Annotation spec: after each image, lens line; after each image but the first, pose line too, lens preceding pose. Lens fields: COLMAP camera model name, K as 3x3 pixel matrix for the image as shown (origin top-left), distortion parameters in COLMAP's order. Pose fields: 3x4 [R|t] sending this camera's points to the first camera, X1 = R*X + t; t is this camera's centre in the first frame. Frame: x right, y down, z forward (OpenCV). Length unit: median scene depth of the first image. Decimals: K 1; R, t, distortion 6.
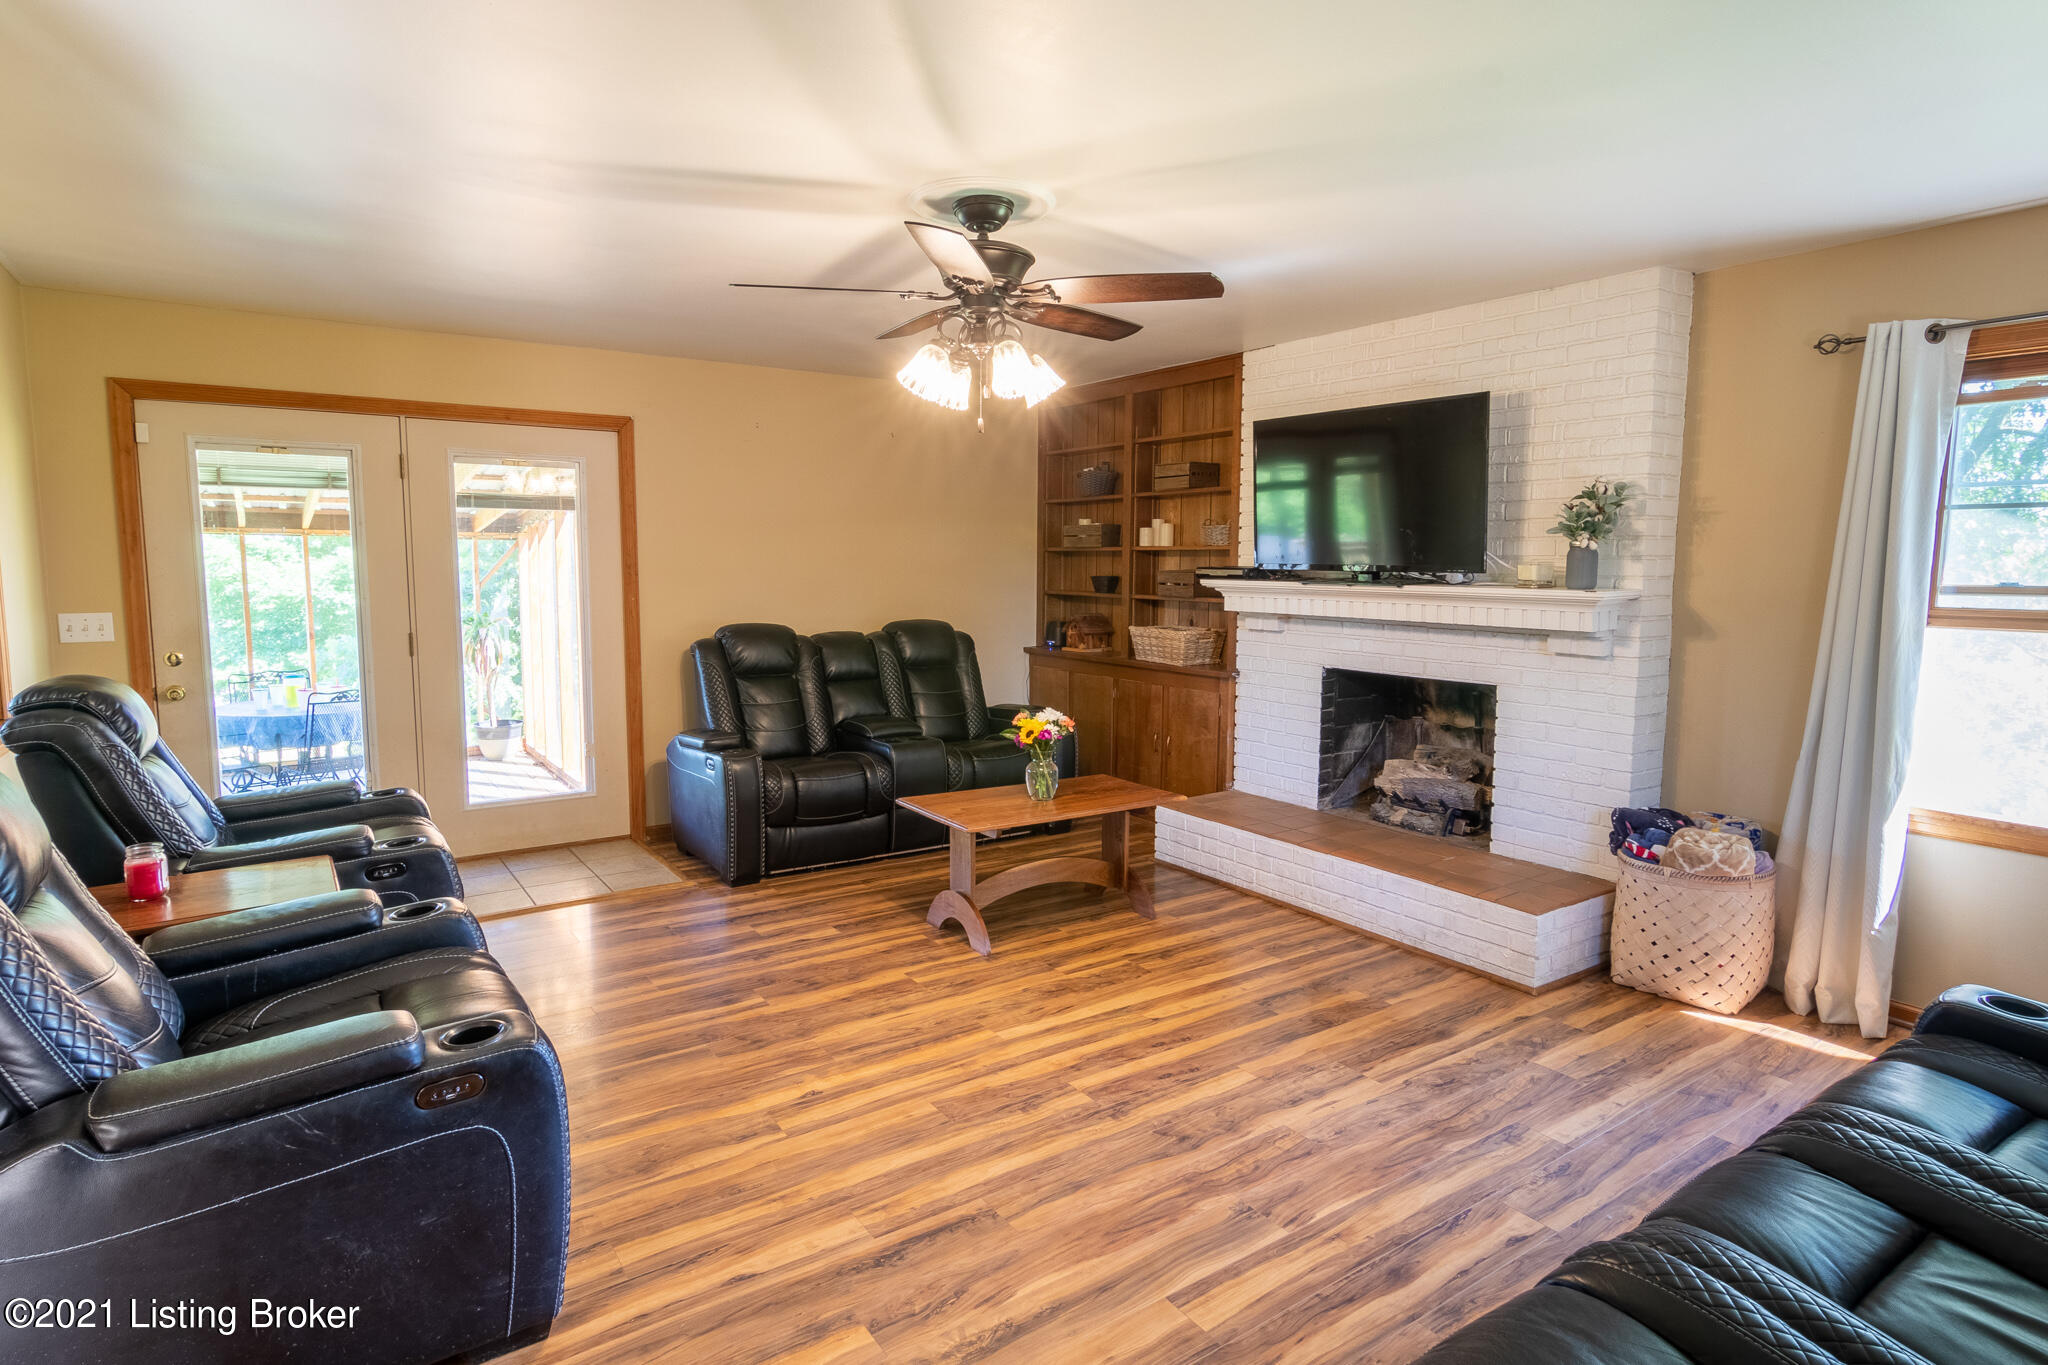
lens RADIAL K [[1083.1, 0, 1024.0], [0, 1083.1, 682.5], [0, 0, 1]] dist [-0.003799, -0.000180]
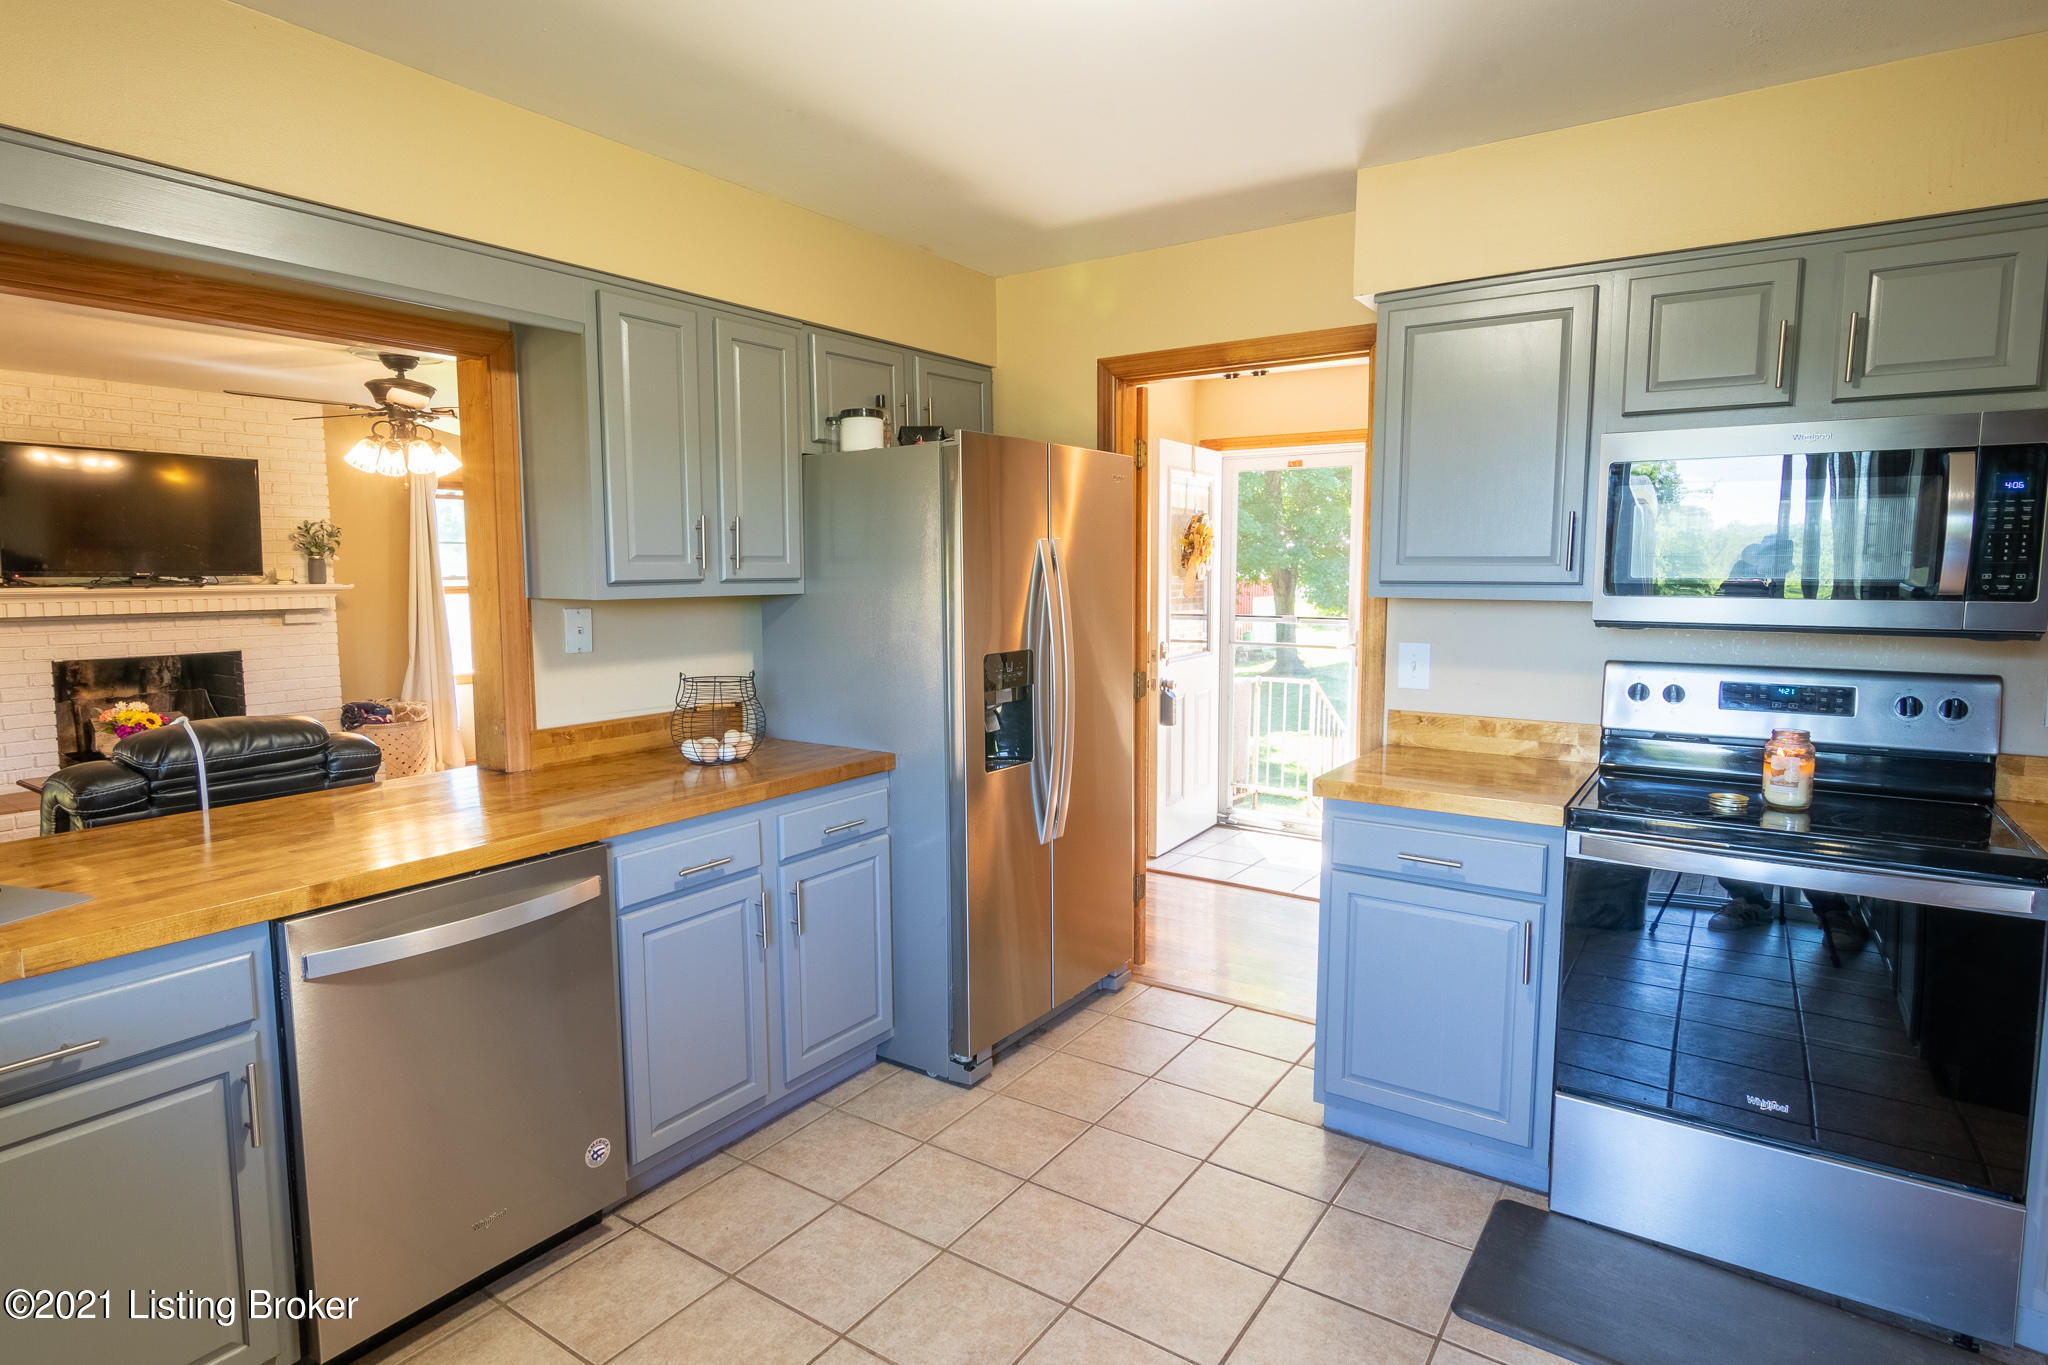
lens RADIAL K [[1083.1, 0, 1024.0], [0, 1083.1, 682.5], [0, 0, 1]] dist [-0.003799, -0.000180]
pose [[-0.365596, -0.107998, 0.924487, -1.451439], [0.106524, 0.981865, 0.156827, -0.078684], [-0.924658, 0.155815, -0.347461, 0.560907]]
